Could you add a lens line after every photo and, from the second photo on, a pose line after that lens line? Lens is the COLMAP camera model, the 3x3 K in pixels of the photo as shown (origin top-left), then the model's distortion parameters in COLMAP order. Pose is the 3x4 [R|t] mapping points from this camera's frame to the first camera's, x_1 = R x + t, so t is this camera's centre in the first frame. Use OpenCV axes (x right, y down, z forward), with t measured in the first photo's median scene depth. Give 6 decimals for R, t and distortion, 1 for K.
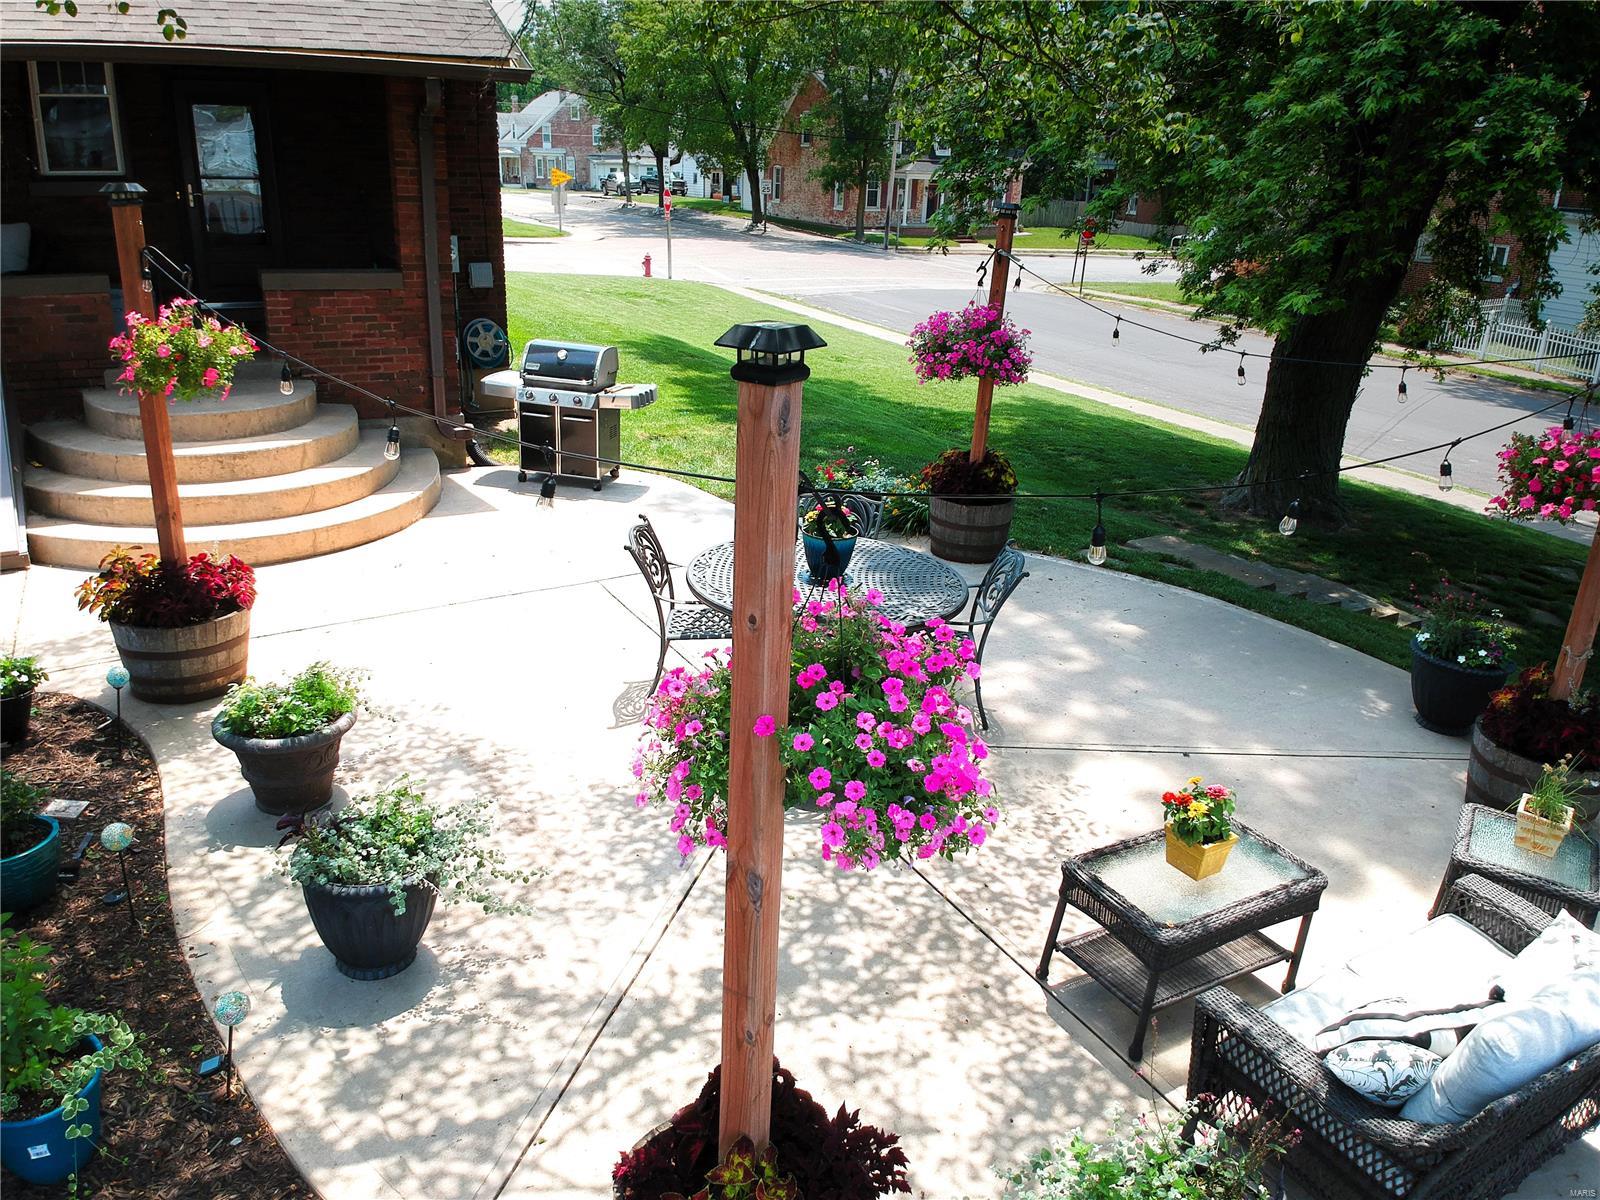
lens RADIAL K [[1202.5, 0, 786.5], [0, 1202.5, 608.5], [0, 0, 1]] dist [0.021416, -0.091093]
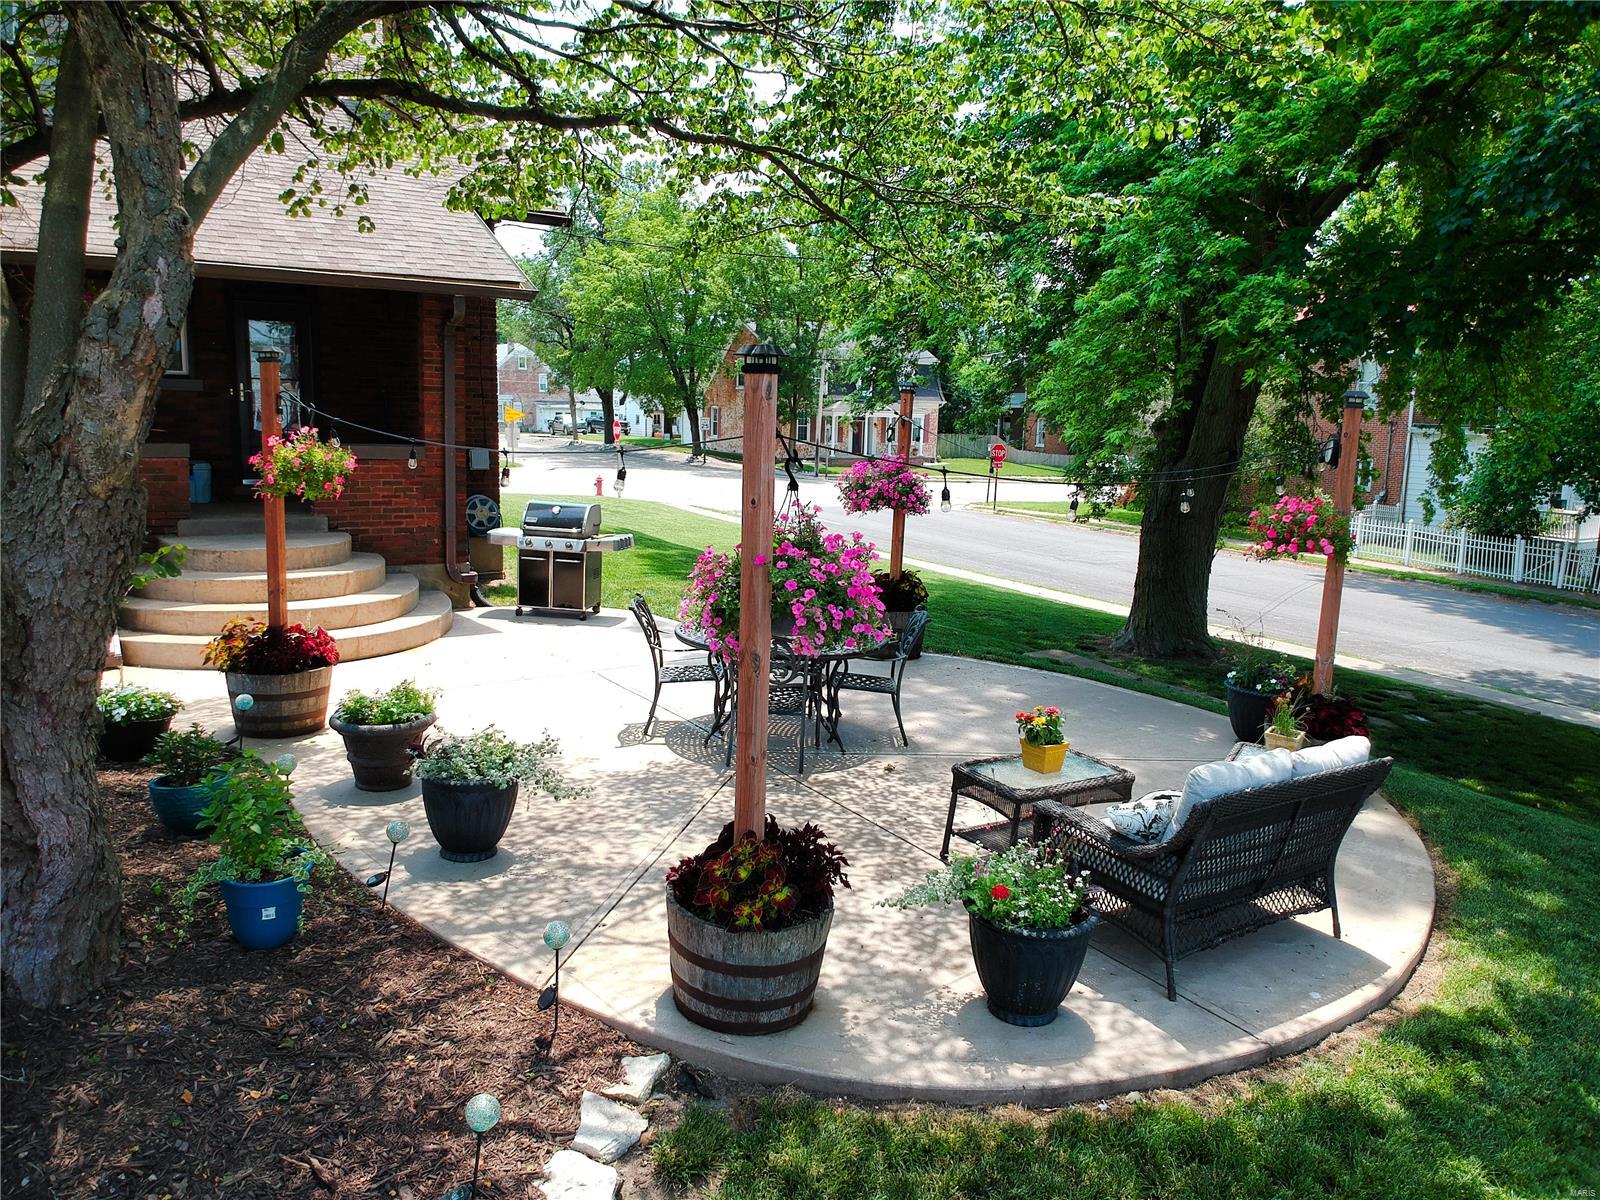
lens RADIAL K [[1202.5, 0, 797.0], [0, 1202.5, 594.2], [0, 0, 1]] dist [0.021416, -0.091093]
pose [[0.997975, -0.017207, 0.061237, -0.022083], [0.029247, 0.979048, -0.201520, 0.152829], [-0.056486, 0.202903, 0.977568, -0.233696]]
